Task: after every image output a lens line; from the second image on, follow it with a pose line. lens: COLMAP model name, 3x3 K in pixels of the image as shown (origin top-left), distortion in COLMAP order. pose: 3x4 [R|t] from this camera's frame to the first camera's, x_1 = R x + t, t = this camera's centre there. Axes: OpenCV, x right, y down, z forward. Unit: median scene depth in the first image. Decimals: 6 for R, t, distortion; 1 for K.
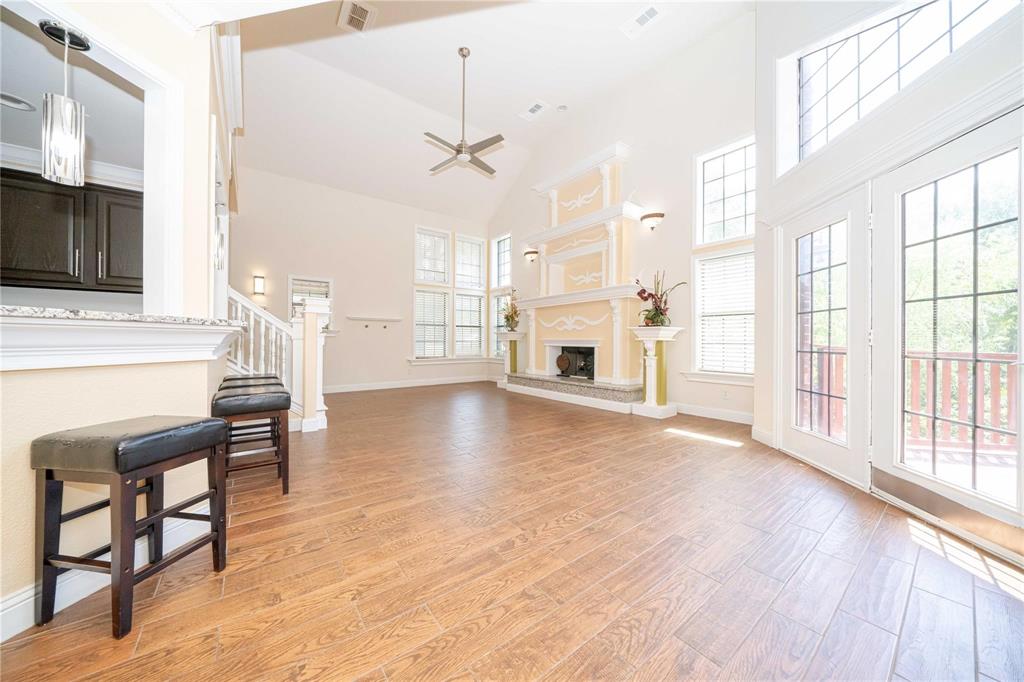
lens RADIAL K [[348.1, 0, 510.0], [0, 348.1, 340.3], [0, 0, 1]] dist [-0.008422, 0.000111]
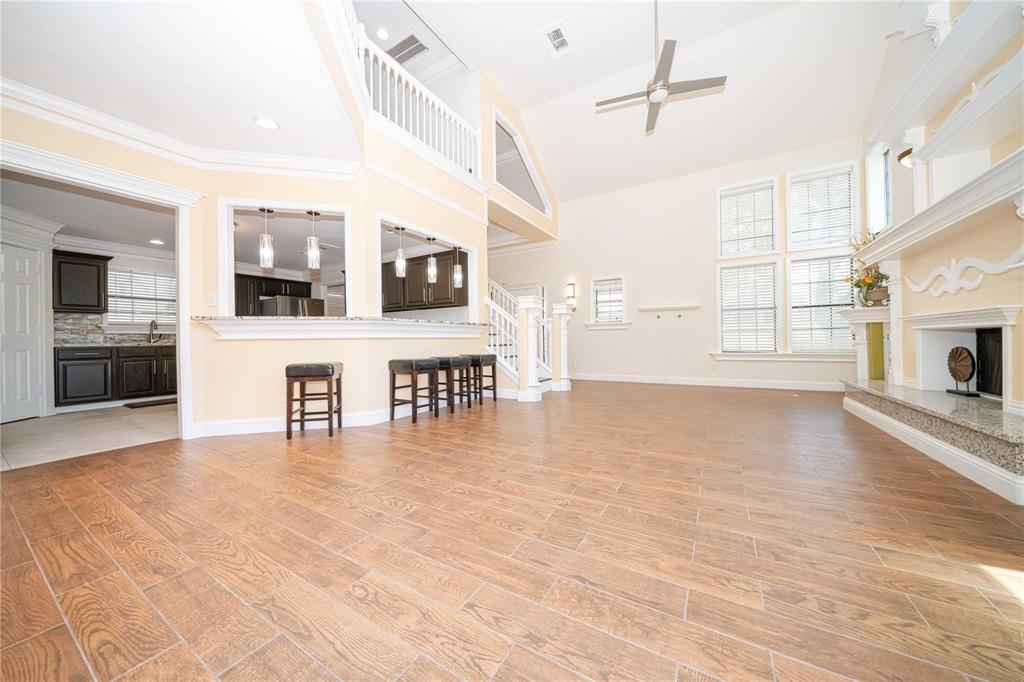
lens RADIAL K [[348.1, 0, 507.9], [0, 348.1, 339.6], [0, 0, 1]] dist [-0.008422, 0.000111]
pose [[0.376765, -0.010339, -0.926251, 0.490829], [0.014196, 0.999885, -0.005386, 0.034801], [0.926200, -0.011120, 0.376869, 0.392110]]
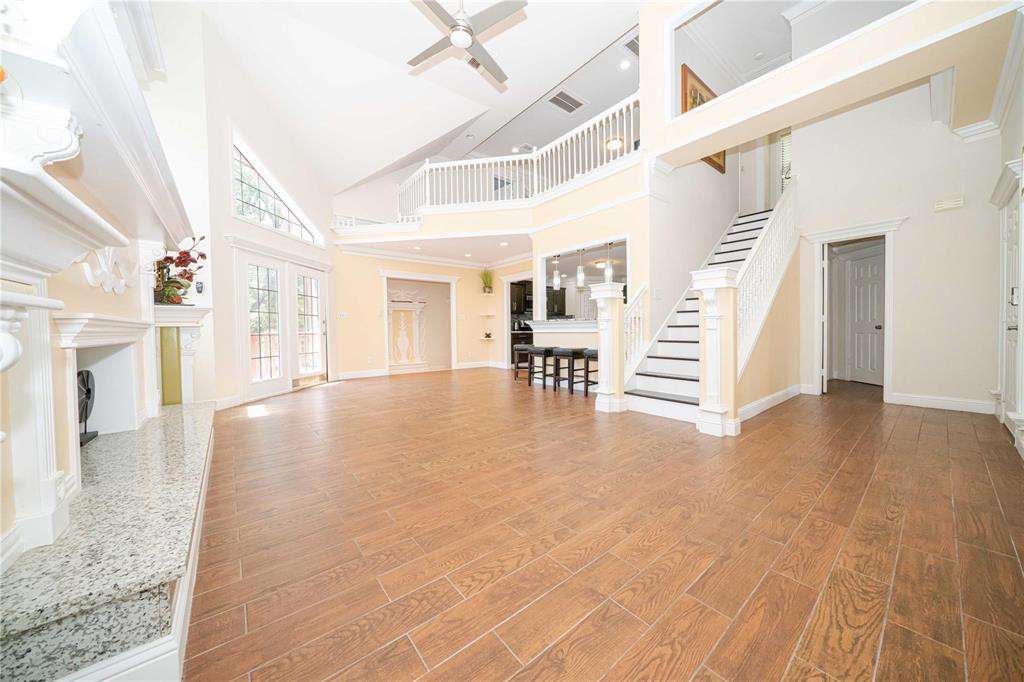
lens RADIAL K [[348.1, 0, 510.9], [0, 348.1, 334.2], [0, 0, 1]] dist [-0.008422, 0.000111]
pose [[-0.999508, -0.003356, -0.031191, -0.206047], [-0.003668, 0.999944, 0.009973, 0.007252], [0.031156, 0.010083, -0.999464, 1.737150]]
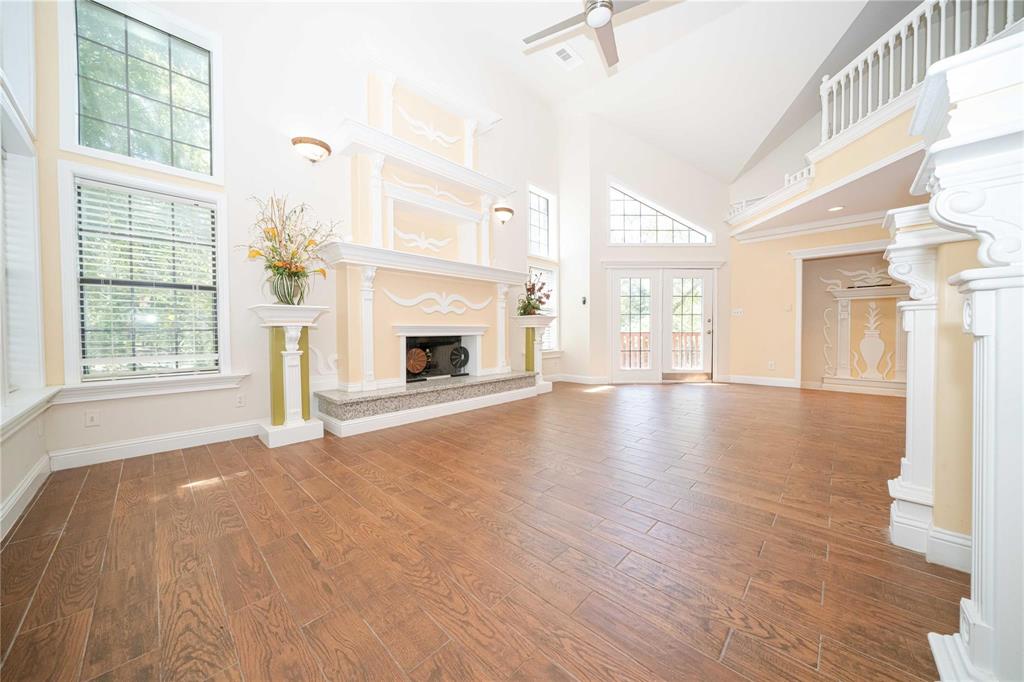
lens RADIAL K [[348.1, 0, 514.3], [0, 348.1, 340.9], [0, 0, 1]] dist [-0.008422, 0.000111]
pose [[-0.163999, -0.040791, 0.985617, -0.736720], [0.000033, 0.999144, 0.041356, -0.001337], [-0.986460, 0.006815, -0.163857, 1.306319]]
